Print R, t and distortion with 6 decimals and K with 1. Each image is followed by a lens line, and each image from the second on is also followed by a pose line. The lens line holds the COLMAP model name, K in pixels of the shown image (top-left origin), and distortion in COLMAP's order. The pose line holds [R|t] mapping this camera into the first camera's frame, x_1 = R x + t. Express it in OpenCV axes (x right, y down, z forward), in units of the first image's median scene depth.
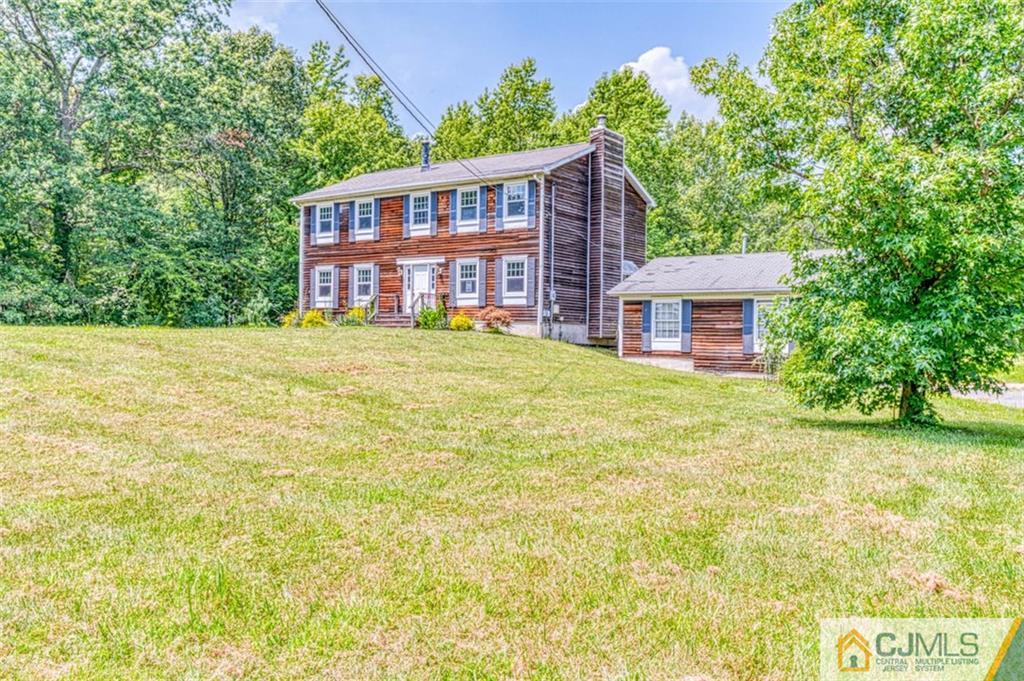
lens RADIAL K [[839.4, 0, 509.3], [0, 839.4, 341.8], [0, 0, 1]] dist [0.011100, 0.027551]
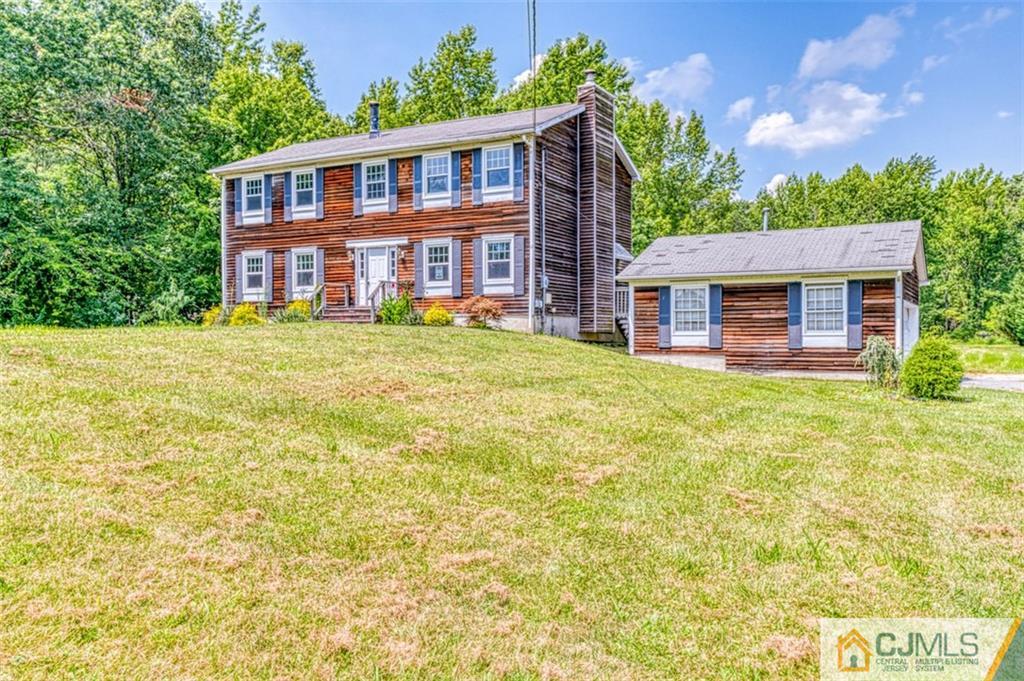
lens RADIAL K [[839.4, 0, 515.9], [0, 839.4, 339.2], [0, 0, 1]] dist [0.011100, 0.027551]
pose [[0.992816, -0.017543, 0.118357, -0.063367], [0.017253, 0.999845, 0.003479, -0.001733], [-0.118399, -0.001412, 0.992965, 0.147532]]
